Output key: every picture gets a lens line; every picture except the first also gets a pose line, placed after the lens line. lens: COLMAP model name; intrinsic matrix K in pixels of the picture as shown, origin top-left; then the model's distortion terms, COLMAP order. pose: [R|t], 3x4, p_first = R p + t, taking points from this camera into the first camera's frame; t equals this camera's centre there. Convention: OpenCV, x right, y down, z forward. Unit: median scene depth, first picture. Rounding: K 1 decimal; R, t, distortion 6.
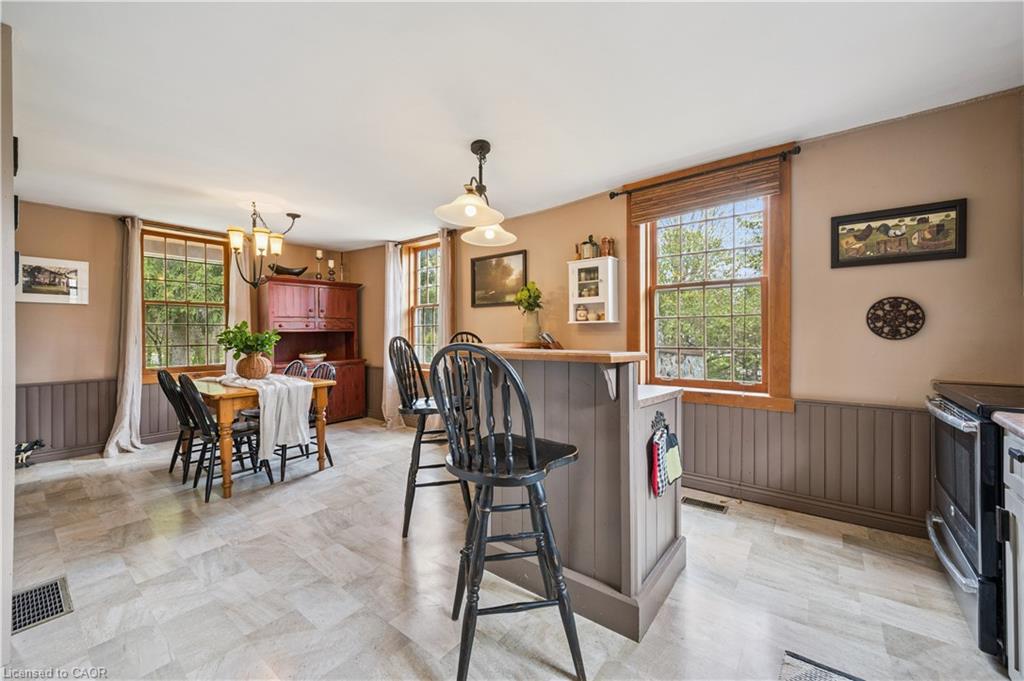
lens RADIAL K [[400.2, 0, 511.3], [0, 400.2, 334.5], [0, 0, 1]] dist [-0.000556, -0.000224]
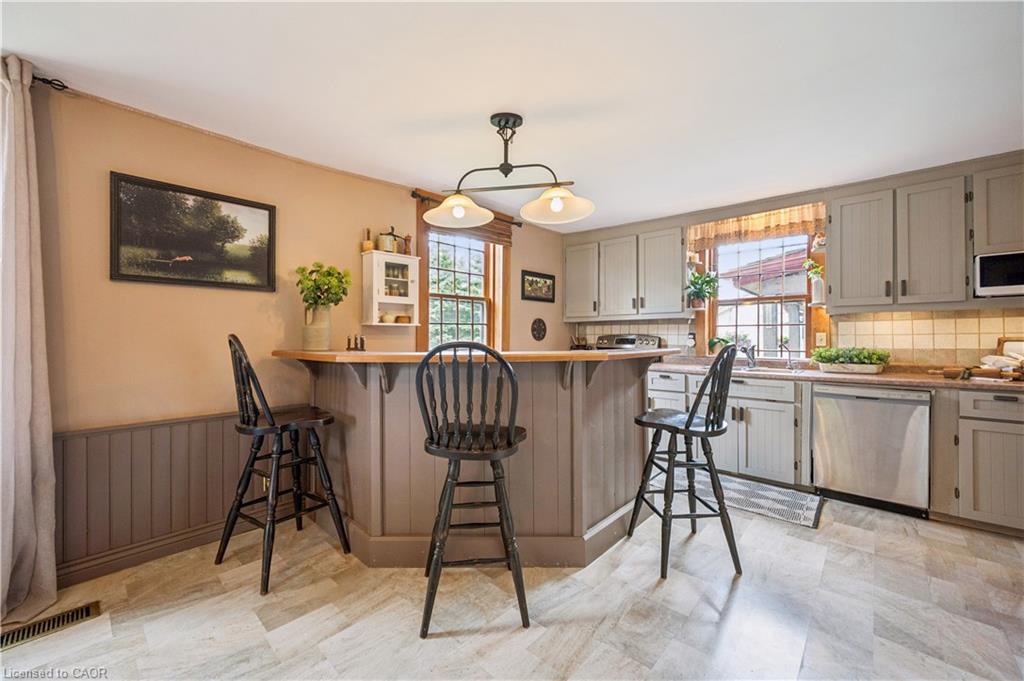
lens RADIAL K [[403.5, 0, 516.3], [0, 403.5, 339.8], [0, 0, 1]] dist [0.000137, -0.000069]
pose [[0.069352, -0.004678, 0.997581, -0.907024], [0.002603, 0.999986, 0.004508, -0.000562], [-0.997589, 0.002284, 0.069363, 0.891280]]
